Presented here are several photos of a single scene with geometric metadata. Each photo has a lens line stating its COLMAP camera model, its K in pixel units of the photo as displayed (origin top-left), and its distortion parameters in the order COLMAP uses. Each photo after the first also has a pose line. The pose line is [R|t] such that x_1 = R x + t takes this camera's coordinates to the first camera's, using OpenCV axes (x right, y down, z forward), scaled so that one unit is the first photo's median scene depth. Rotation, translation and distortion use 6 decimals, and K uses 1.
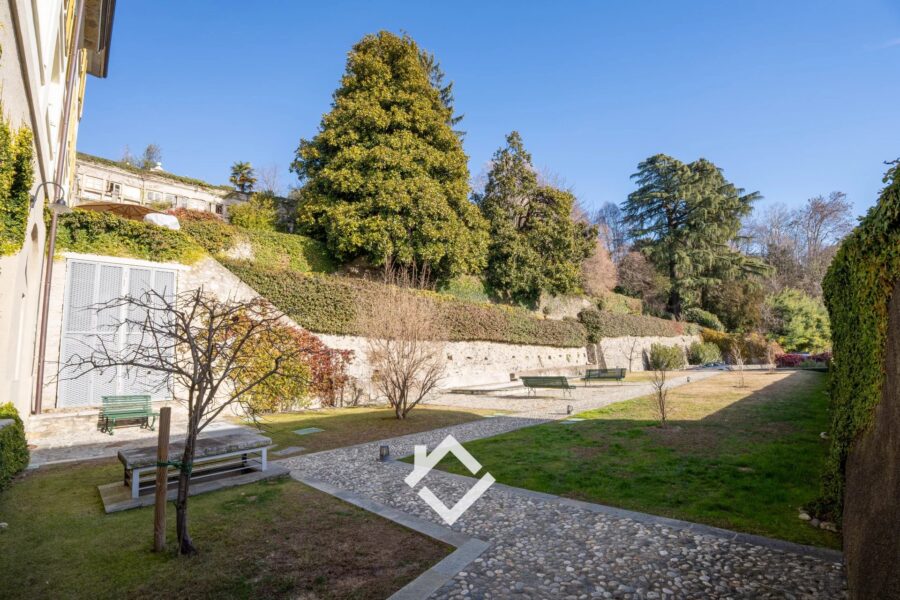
lens RADIAL K [[395.2, 0, 450.0], [0, 395.2, 300.0], [0, 0, 1]] dist [-0.033989, 0.000294]
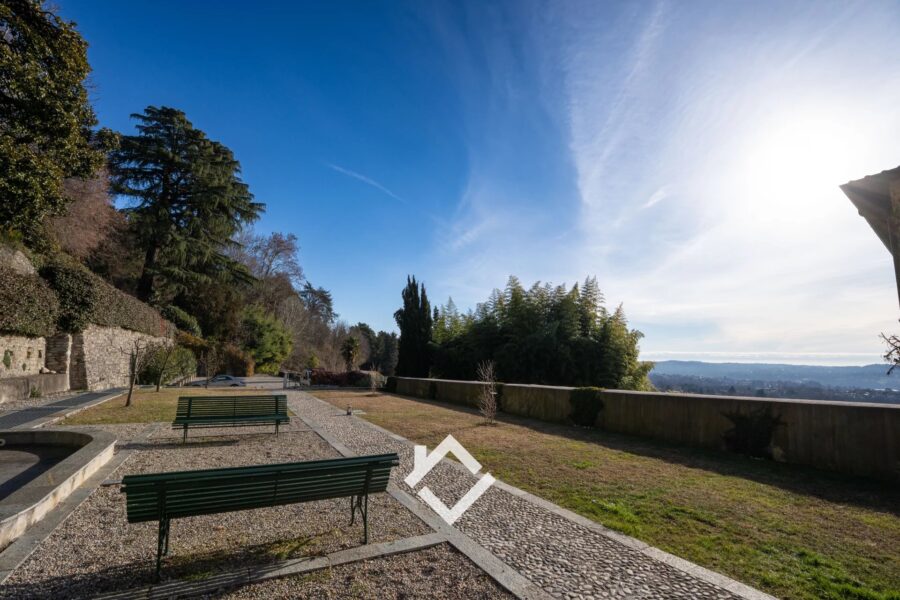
lens RADIAL K [[395.2, 0, 450.0], [0, 395.2, 300.0], [0, 0, 1]] dist [-0.033989, 0.000294]
pose [[0.266333, 0.194511, 0.944051, 0.012967], [-0.175168, 0.972885, -0.151034, 0.031955], [-0.947831, -0.125142, 0.293183, 0.217614]]
